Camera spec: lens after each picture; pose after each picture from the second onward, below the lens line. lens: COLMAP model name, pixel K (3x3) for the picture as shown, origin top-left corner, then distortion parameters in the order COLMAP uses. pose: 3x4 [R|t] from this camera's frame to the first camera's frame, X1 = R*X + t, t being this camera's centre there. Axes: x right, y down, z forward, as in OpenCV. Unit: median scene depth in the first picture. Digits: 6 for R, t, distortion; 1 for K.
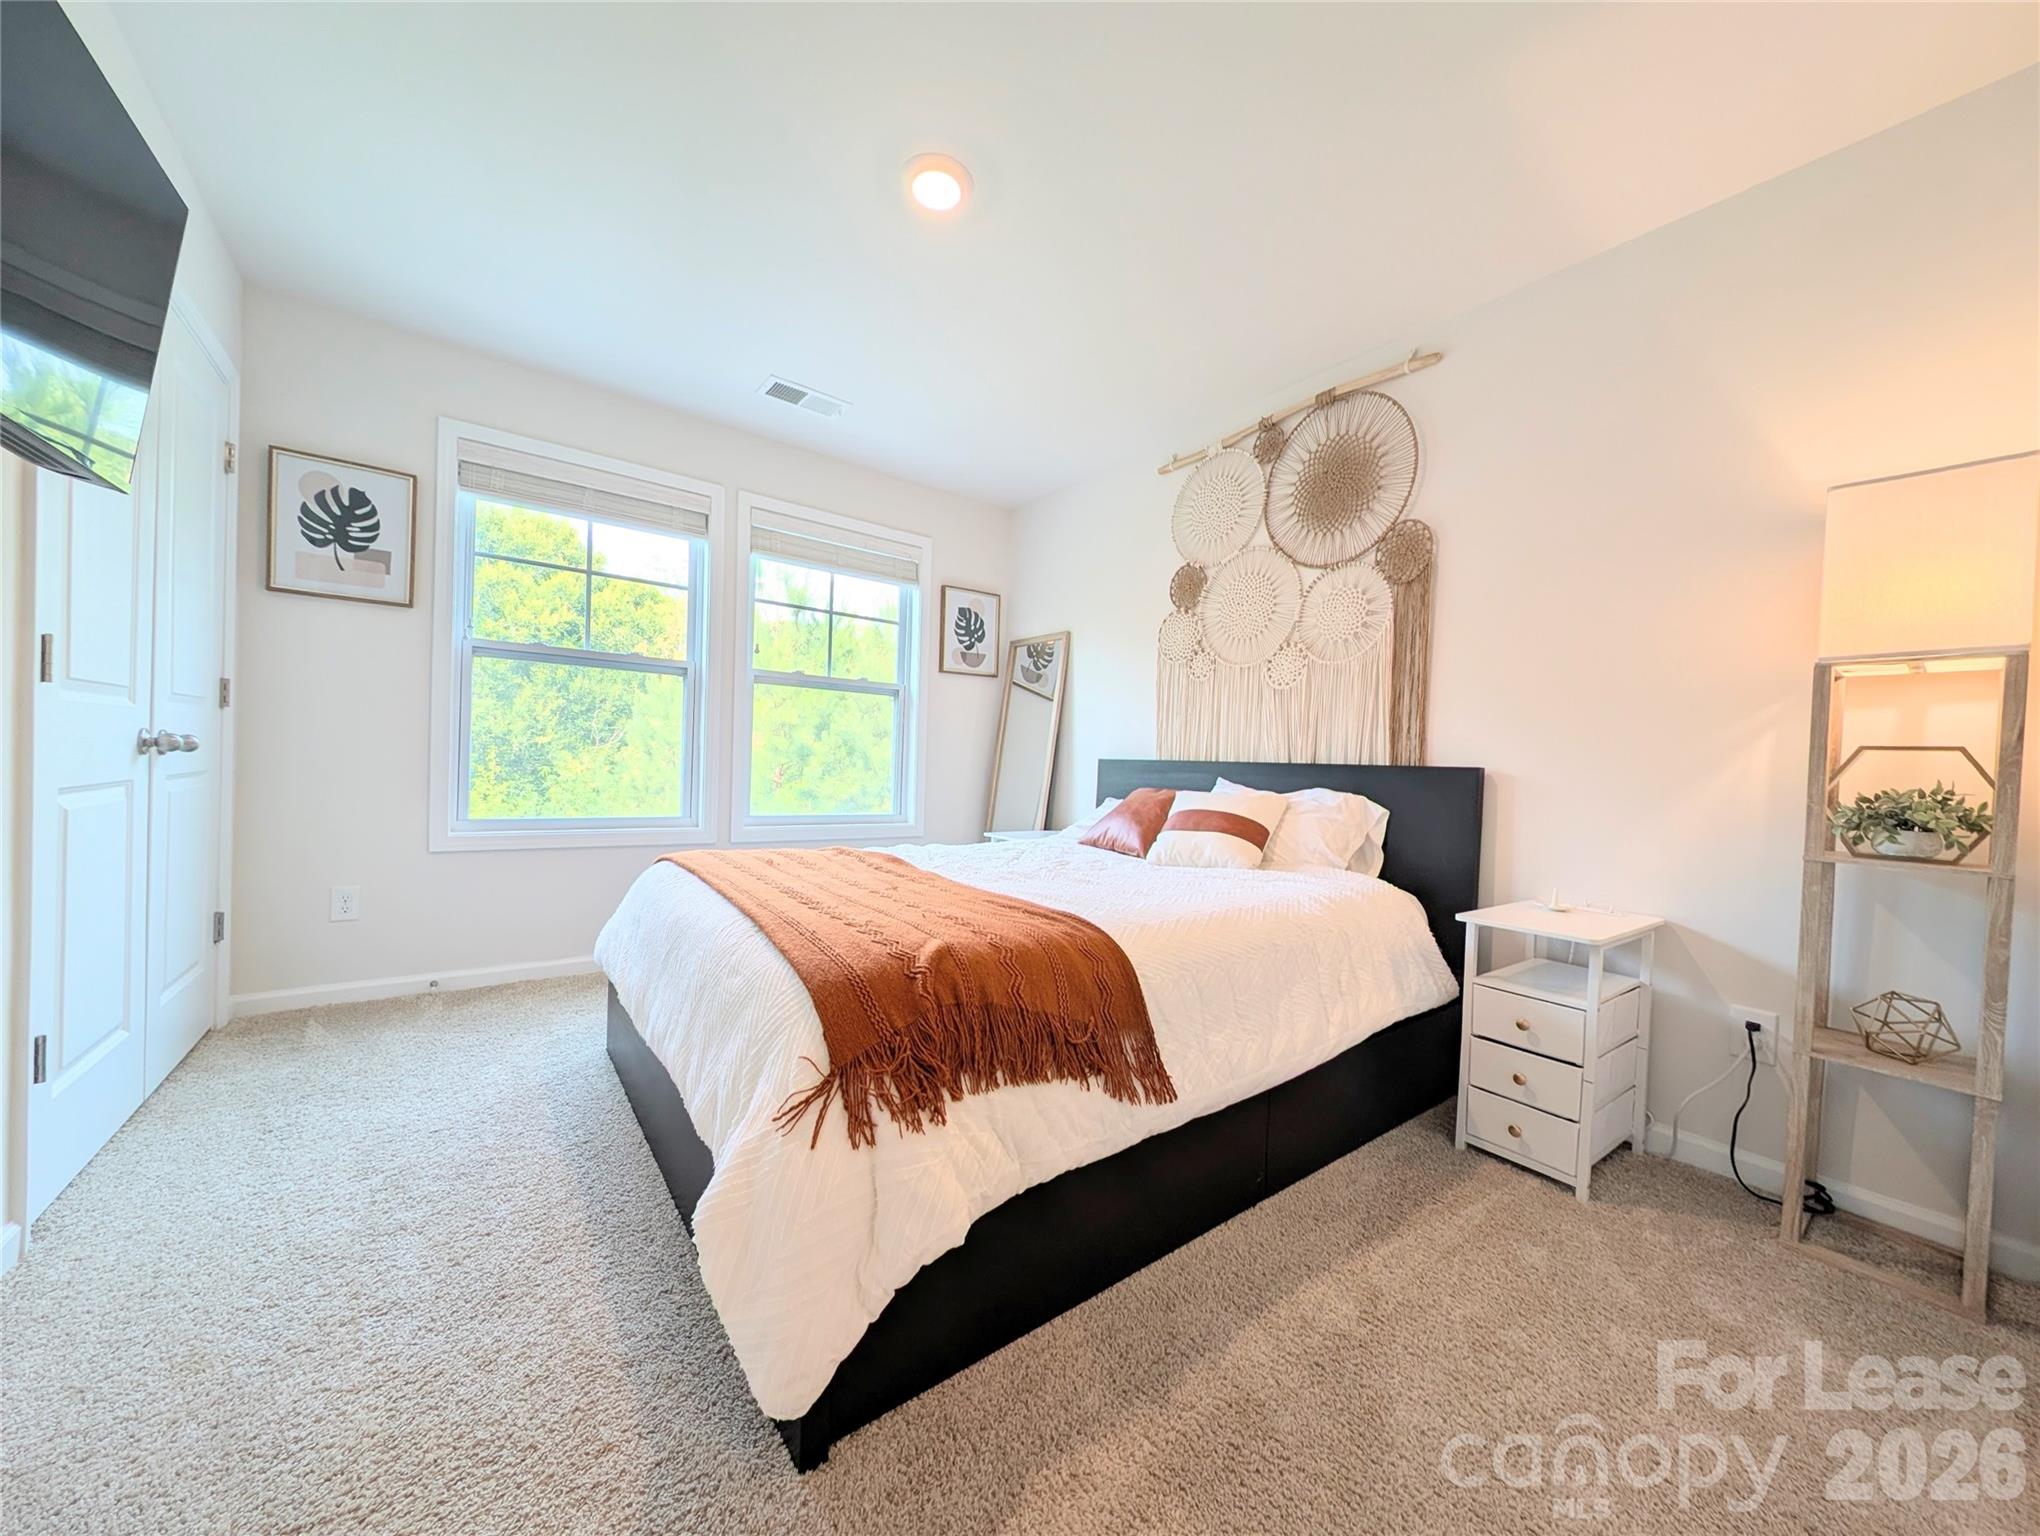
lens RADIAL K [[722.9, 0, 1026.1], [0, 722.9, 772.4], [0, 0, 1]] dist [-0.002017, -0.000120]
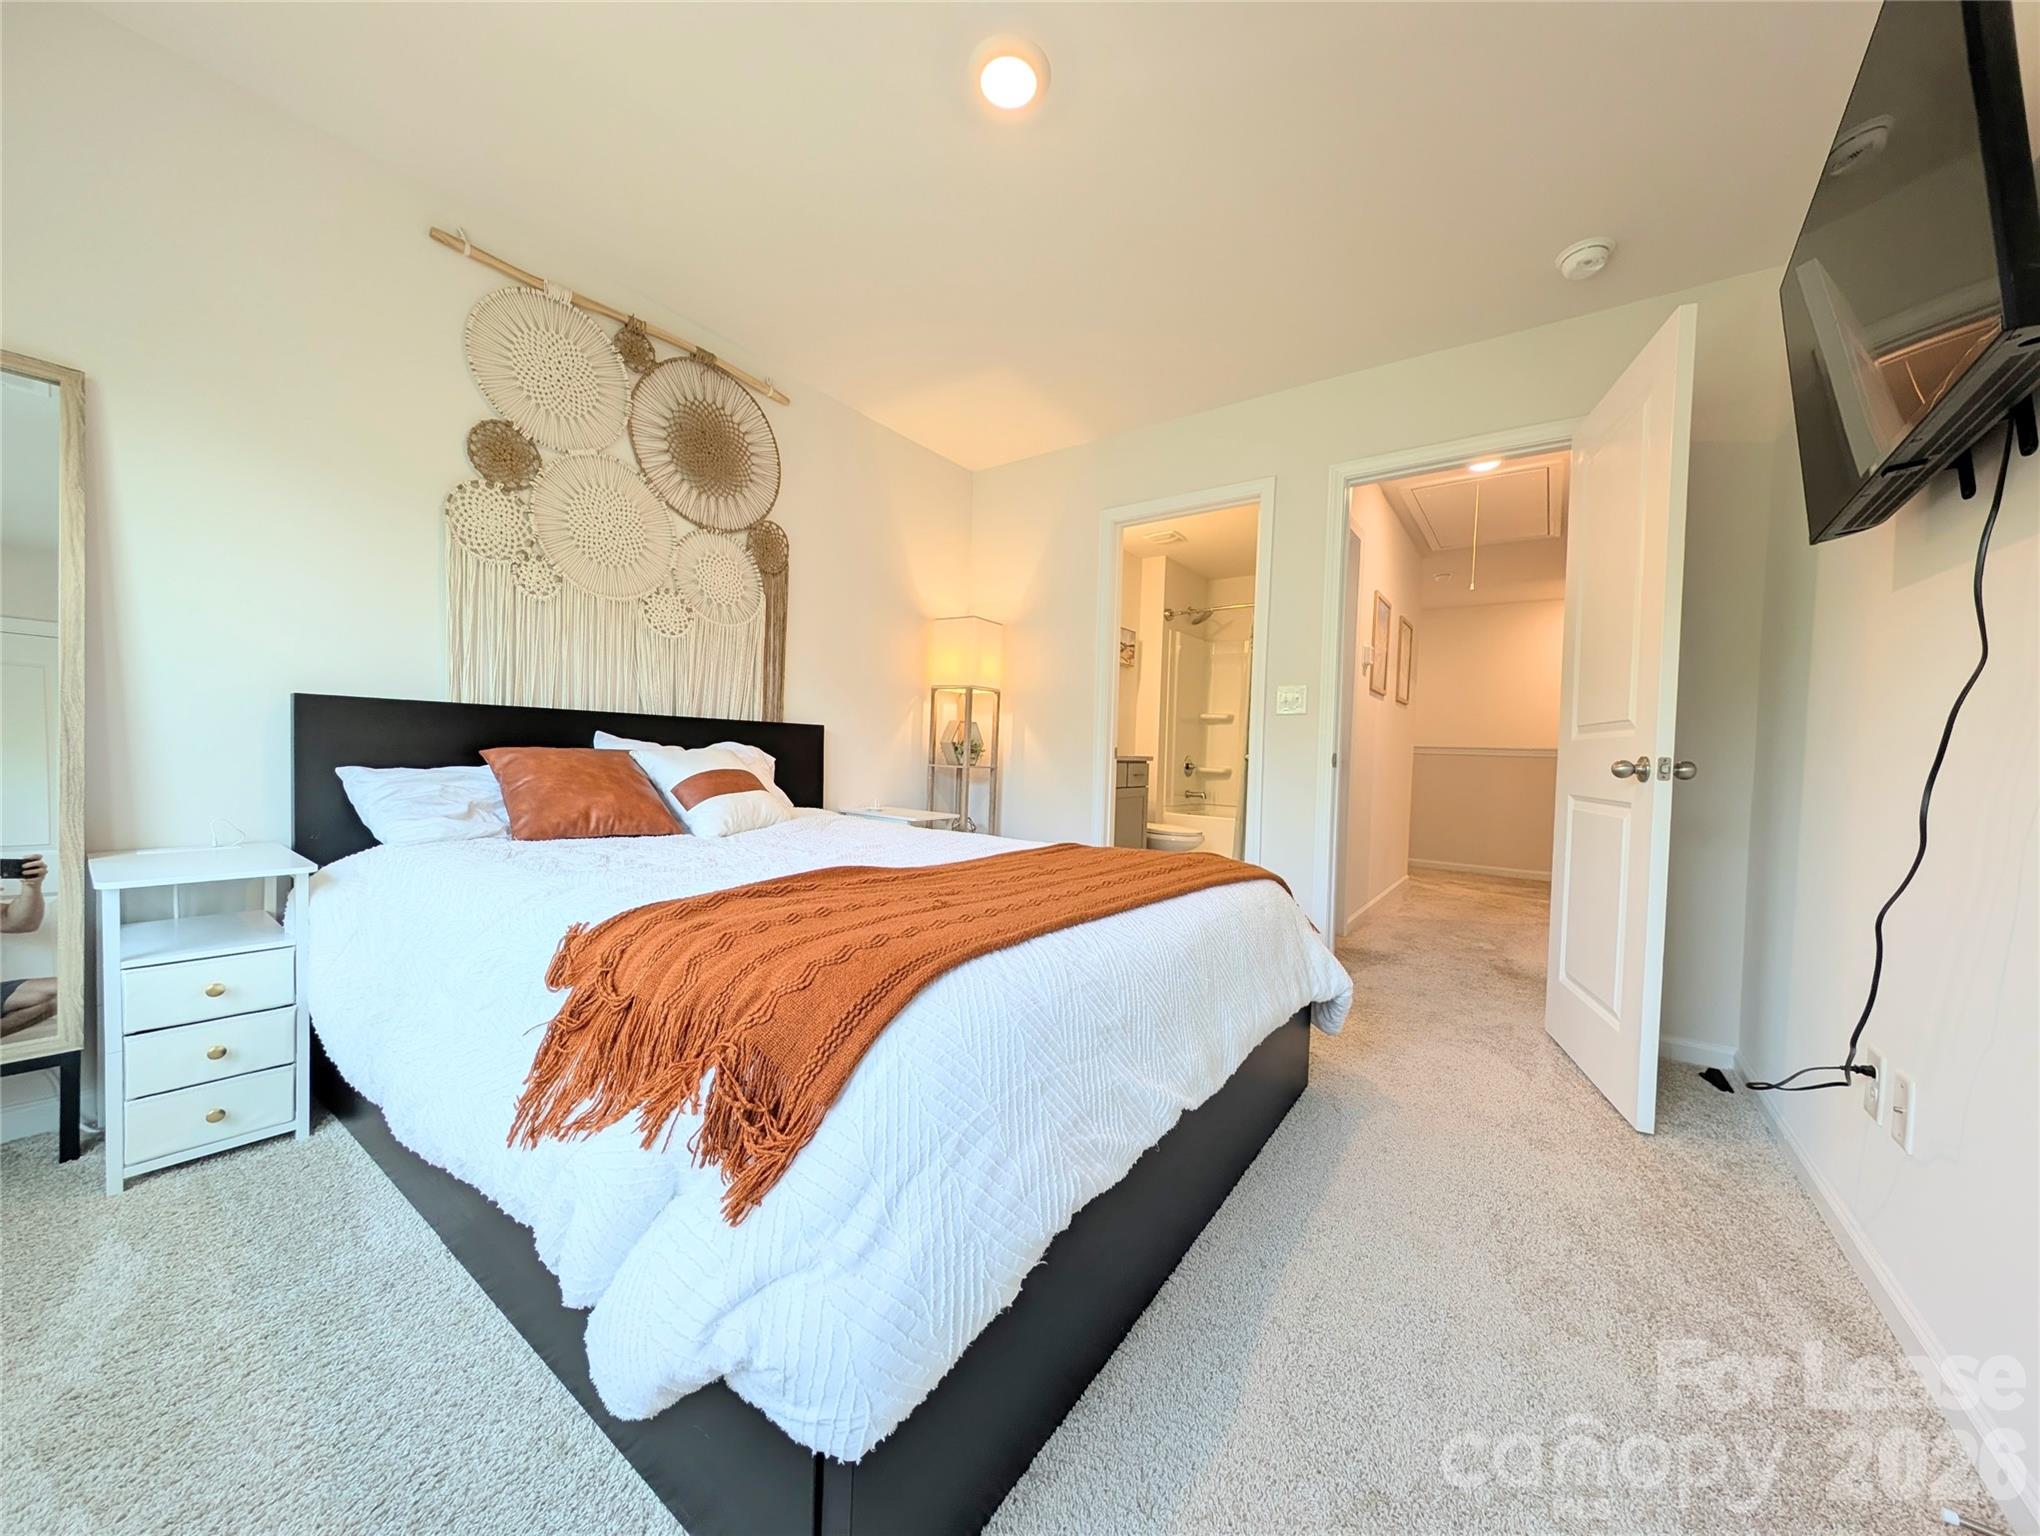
lens RADIAL K [[721.2, 0, 1025.8], [0, 721.2, 772.4], [0, 0, 1]] dist [-0.004154, -0.000242]
pose [[-0.314364, -0.076458, 0.946219, -0.721953], [-0.034032, 0.997018, 0.069256, -0.021418], [-0.948692, -0.010431, -0.316028, 0.877244]]
